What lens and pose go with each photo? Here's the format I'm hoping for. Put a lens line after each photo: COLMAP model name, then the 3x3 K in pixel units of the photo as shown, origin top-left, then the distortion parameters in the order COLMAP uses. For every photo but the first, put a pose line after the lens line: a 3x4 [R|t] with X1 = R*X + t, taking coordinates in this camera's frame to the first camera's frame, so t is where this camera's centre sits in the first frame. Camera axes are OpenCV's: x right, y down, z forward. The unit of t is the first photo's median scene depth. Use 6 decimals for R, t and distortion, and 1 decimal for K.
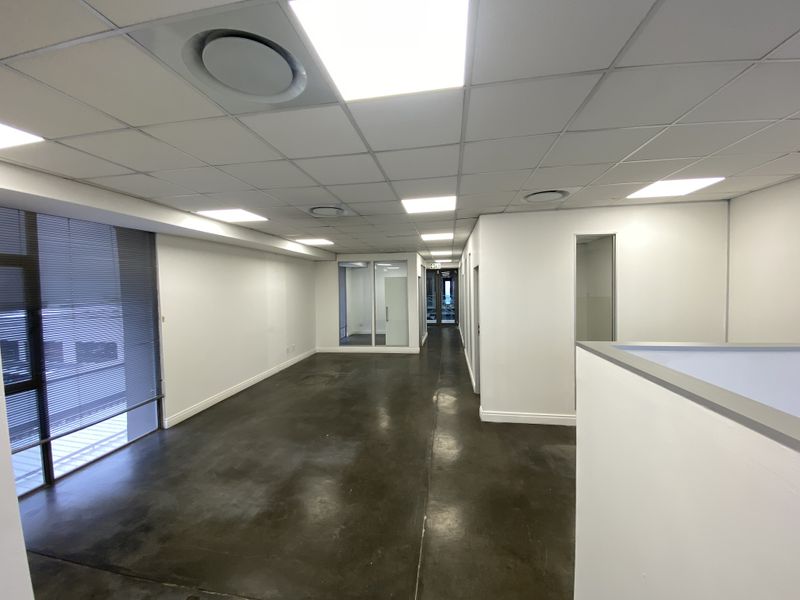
lens RADIAL K [[326.6, 0, 396.5], [0, 326.6, 299.7], [0, 0, 1]] dist [0.005573, -0.014055]
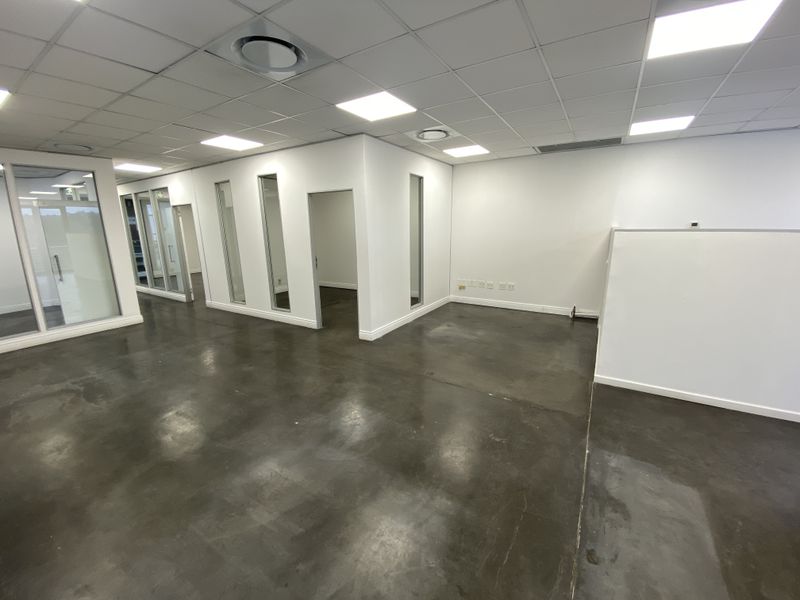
lens RADIAL K [[326.6, 0, 396.5], [0, 326.6, 299.7], [0, 0, 1]] dist [0.005573, -0.014055]
pose [[0.394287, -0.193774, 0.898326, -0.745570], [0.052018, 0.980656, 0.188702, 0.049352], [-0.917514, -0.027673, 0.396740, 0.587323]]
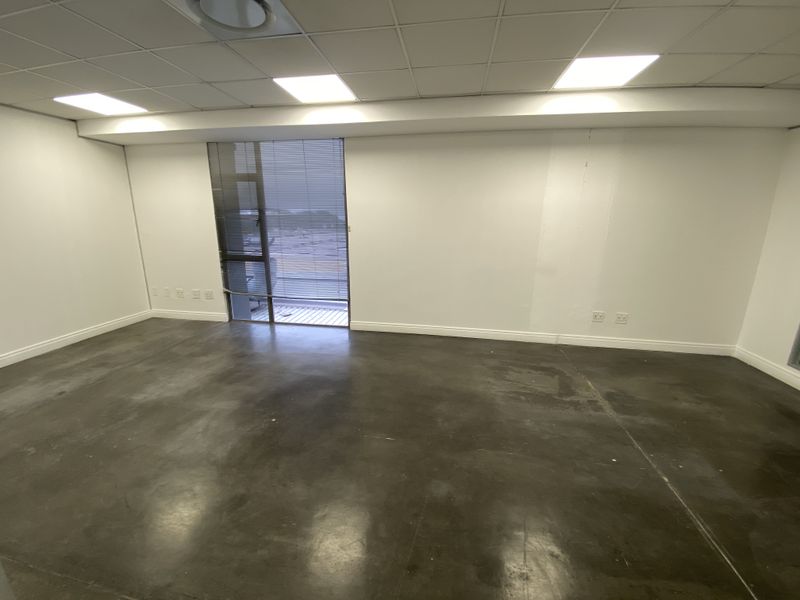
lens RADIAL K [[326.6, 0, 396.5], [0, 326.6, 299.7], [0, 0, 1]] dist [0.005573, -0.014055]
pose [[-0.009145, 0.266626, -0.963757, 0.383883], [-0.049495, 0.962495, 0.266746, -0.007059], [0.998732, 0.050141, 0.004395, 1.327881]]
